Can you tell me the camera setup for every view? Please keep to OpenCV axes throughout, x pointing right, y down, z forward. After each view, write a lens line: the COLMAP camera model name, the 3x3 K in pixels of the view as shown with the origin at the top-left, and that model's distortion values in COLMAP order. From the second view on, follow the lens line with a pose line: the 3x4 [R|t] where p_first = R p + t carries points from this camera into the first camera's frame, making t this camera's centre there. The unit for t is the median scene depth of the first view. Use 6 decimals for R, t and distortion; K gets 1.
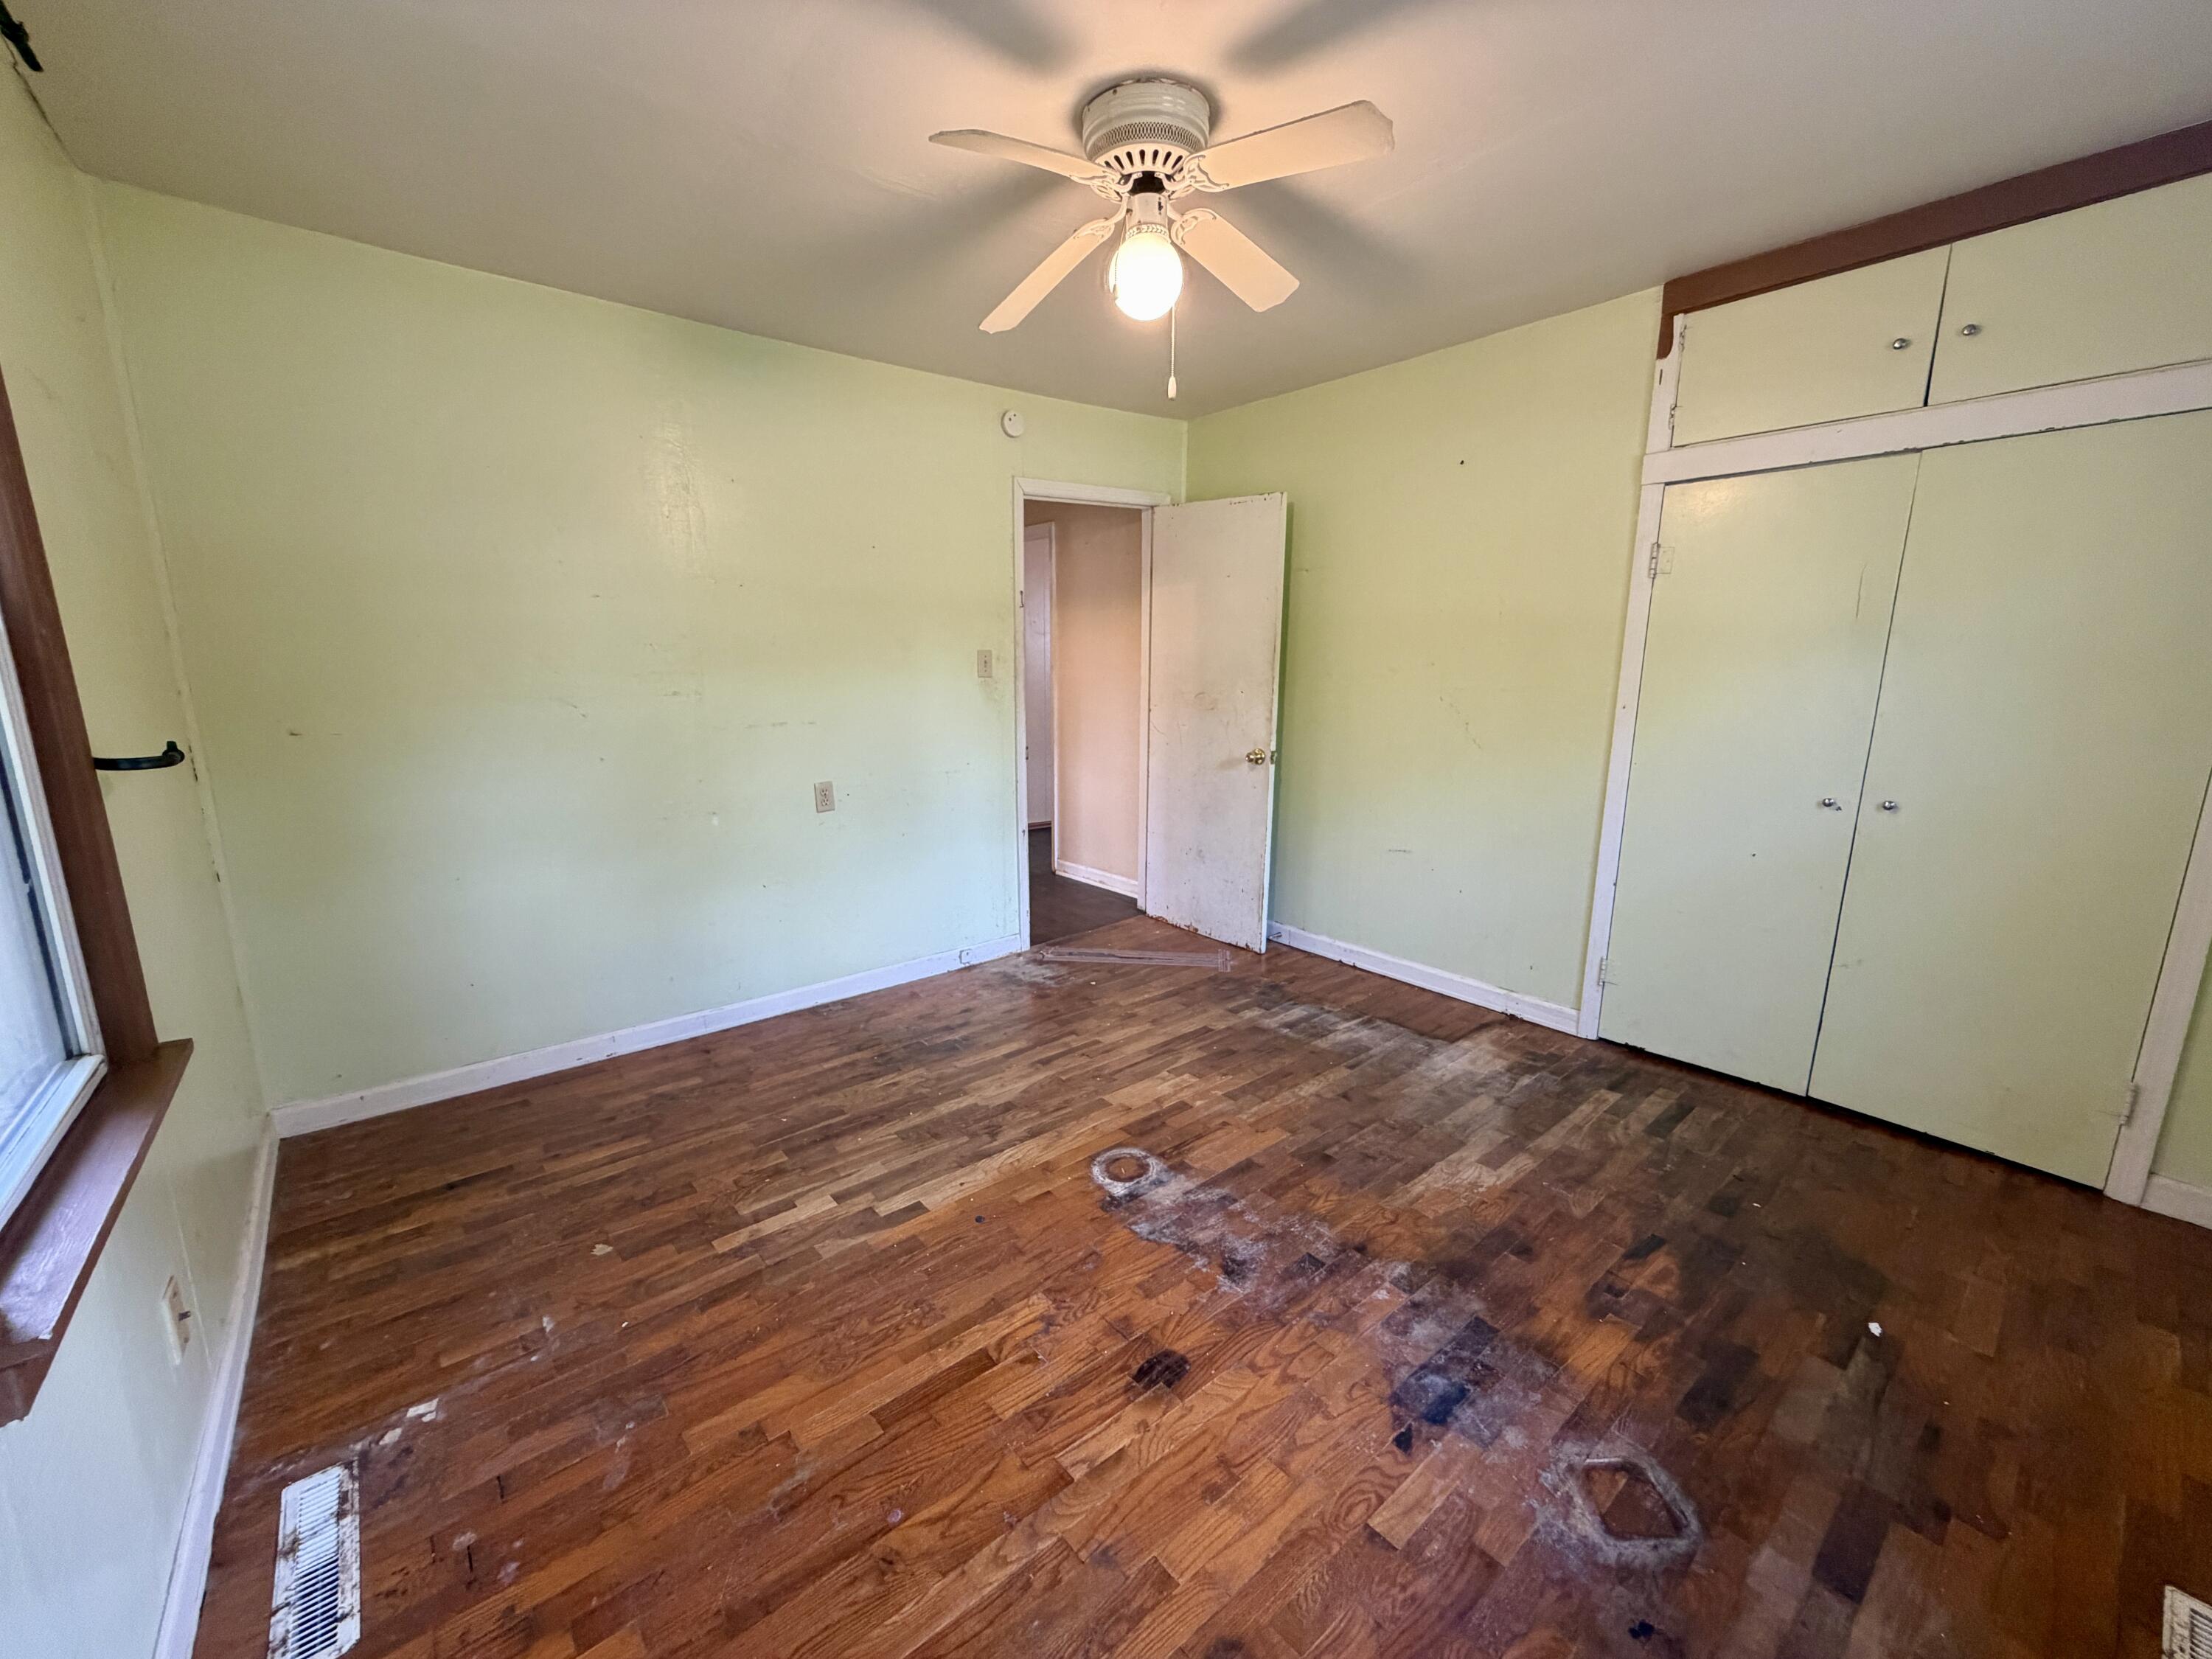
lens RADIAL K [[879.9, 0, 1103.3], [0, 879.9, 827.8], [0, 0, 1]] dist [0.001207, -0.000765]
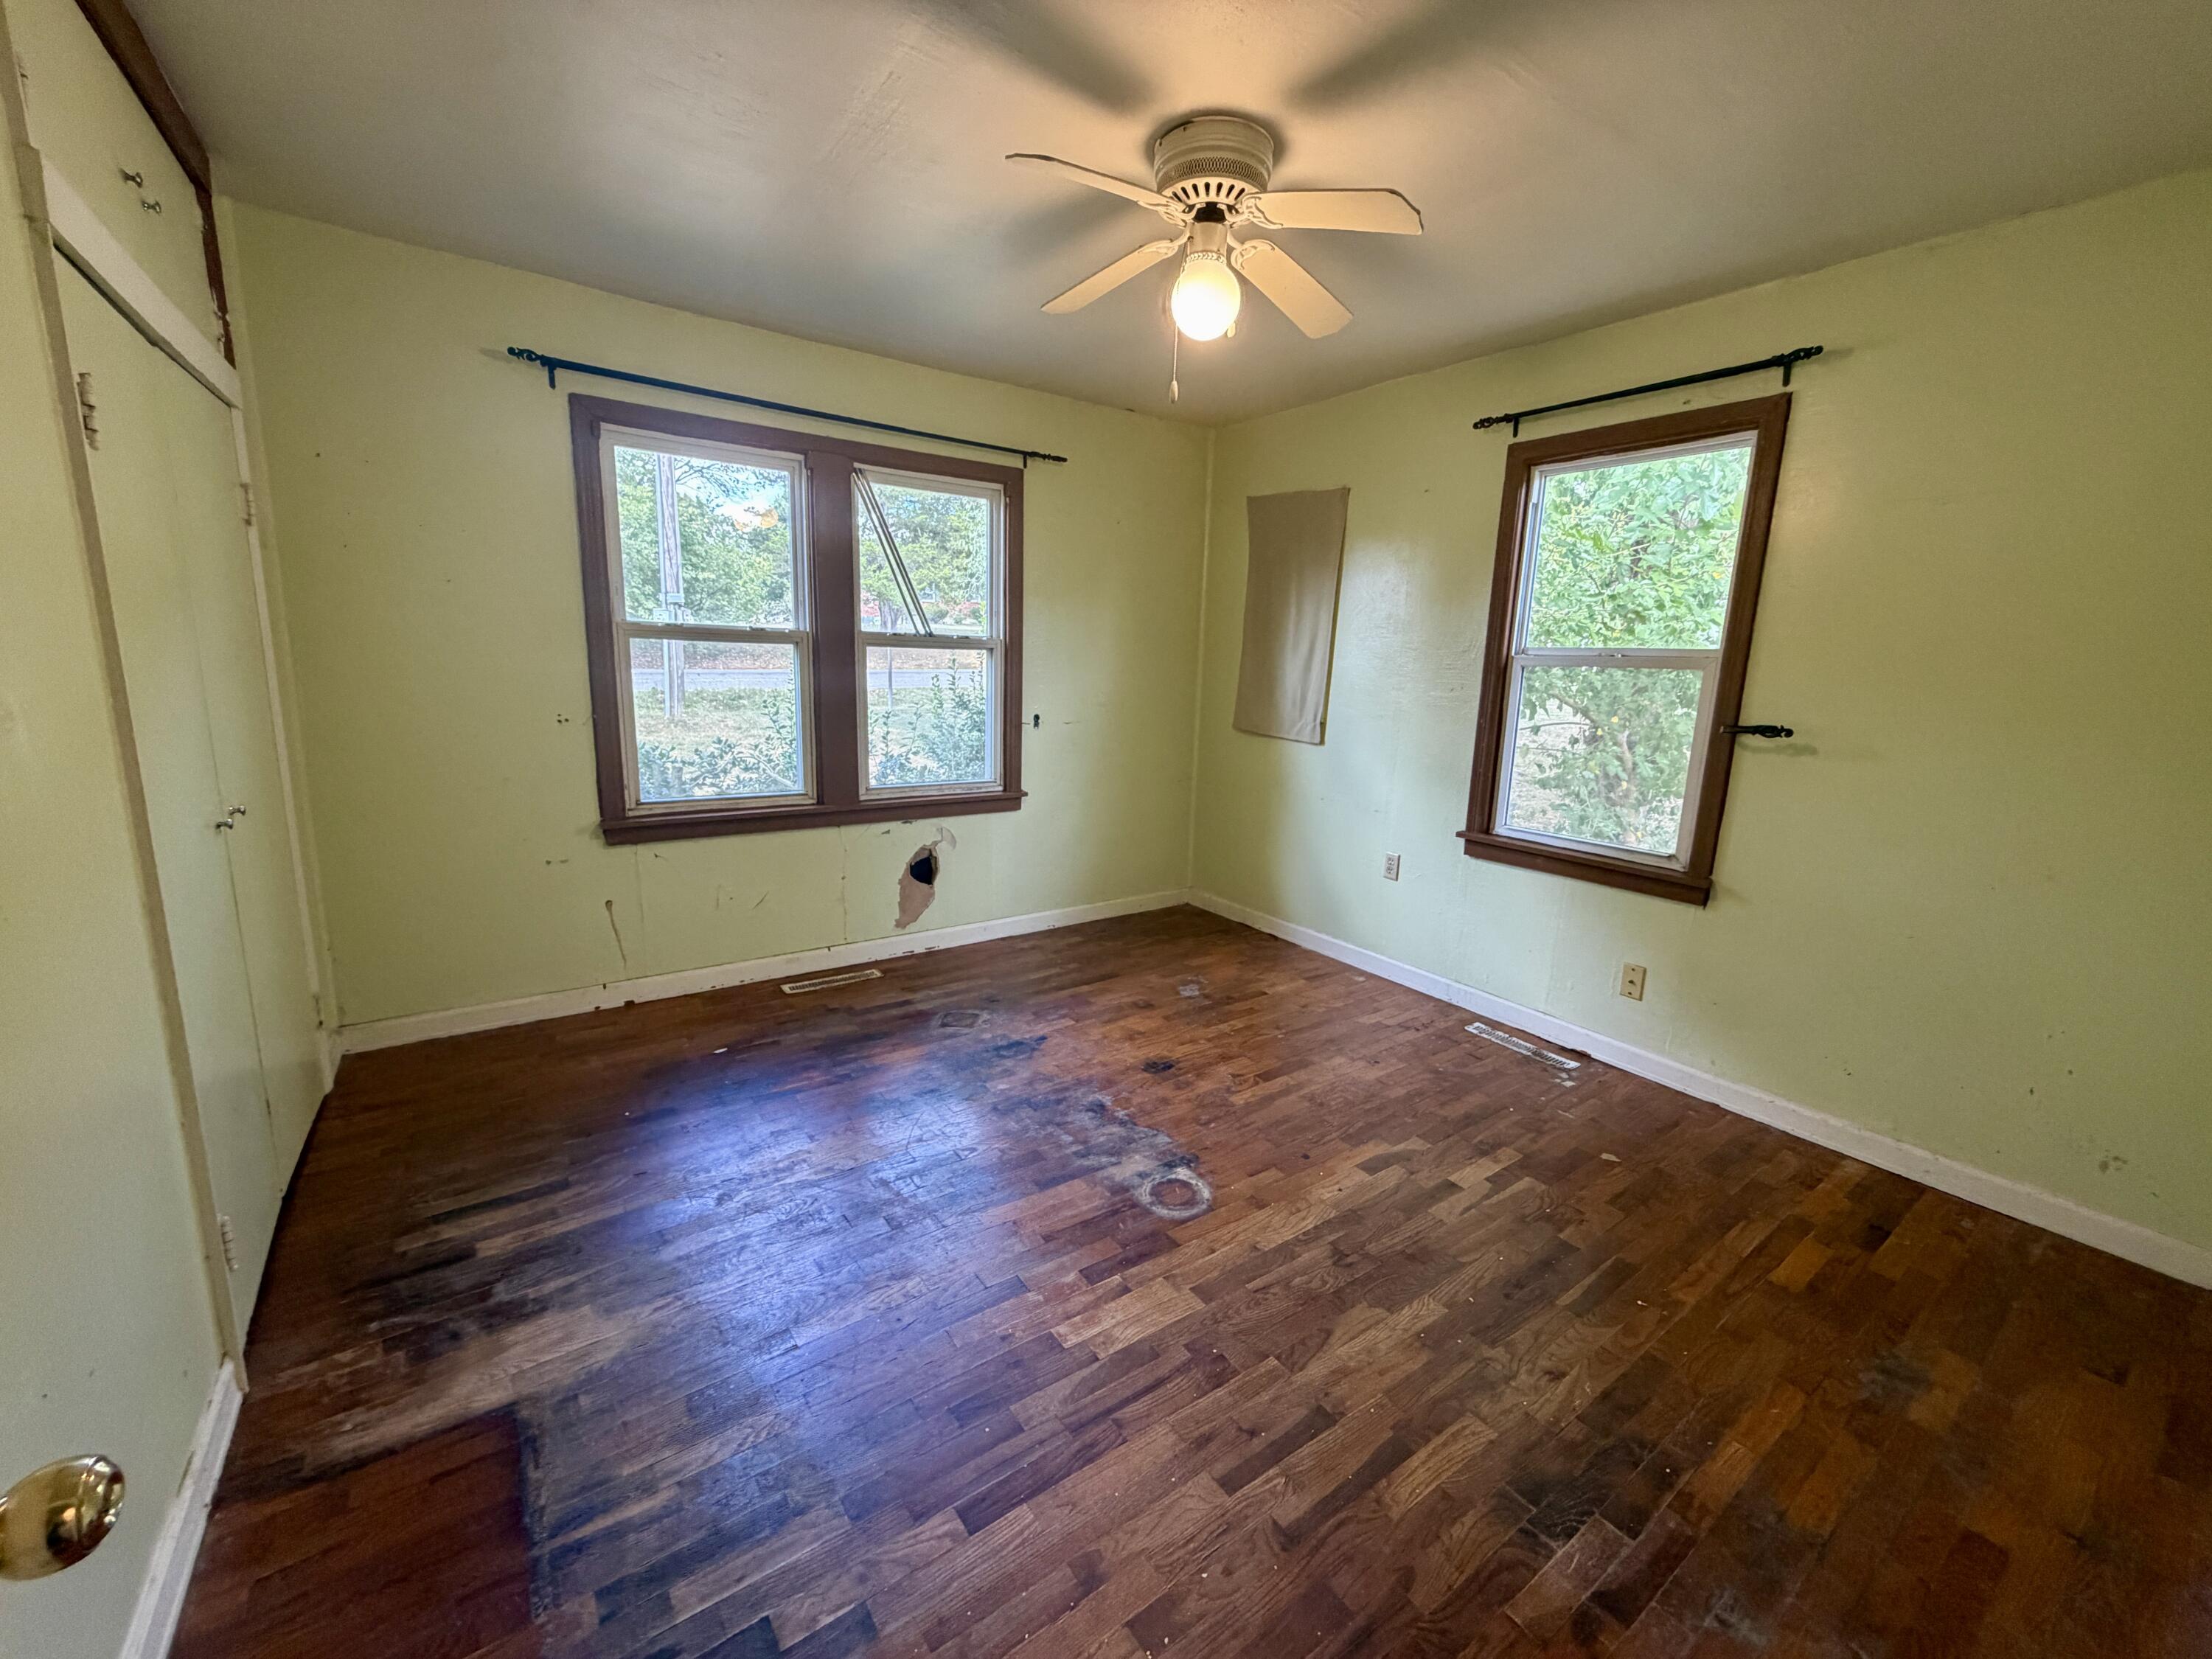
lens RADIAL K [[879.9, 0, 1103.3], [0, 879.9, 827.8], [0, 0, 1]] dist [0.001207, -0.000765]
pose [[-0.996750, -0.045468, 0.066505, 0.059234], [-0.017256, 0.926847, 0.375041, -0.344749], [-0.078692, 0.372675, -0.924619, 1.794973]]
